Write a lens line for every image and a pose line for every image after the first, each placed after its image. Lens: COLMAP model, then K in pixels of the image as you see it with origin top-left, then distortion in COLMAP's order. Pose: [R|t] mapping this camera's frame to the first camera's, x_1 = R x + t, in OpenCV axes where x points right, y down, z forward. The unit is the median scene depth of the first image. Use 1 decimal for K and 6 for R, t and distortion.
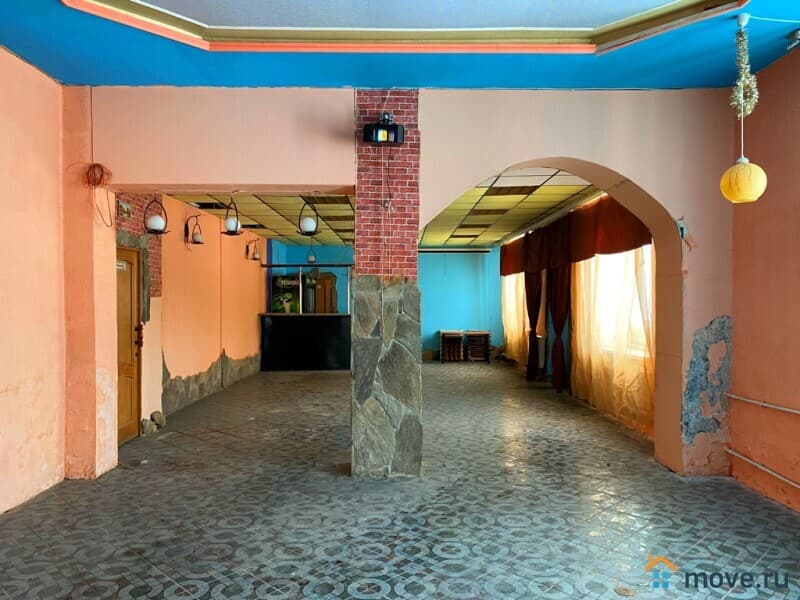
lens RADIAL K [[596.0, 0, 401.1], [0, 596.0, 294.4], [0, 0, 1]] dist [0.015790, -0.013200]
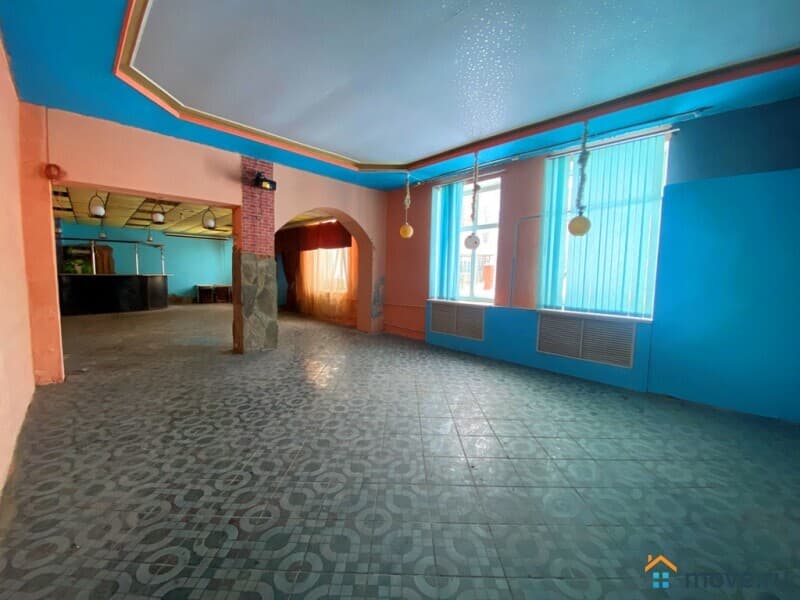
lens RADIAL K [[314.6, 0, 402.1], [0, 314.6, 300.7], [0, 0, 1]] dist [-0.021314, -0.004815]
pose [[0.710988, -0.046848, 0.701641, -0.432540], [-0.029414, 0.994924, 0.096237, 0.009257], [-0.702588, -0.089061, 0.706001, -0.105043]]
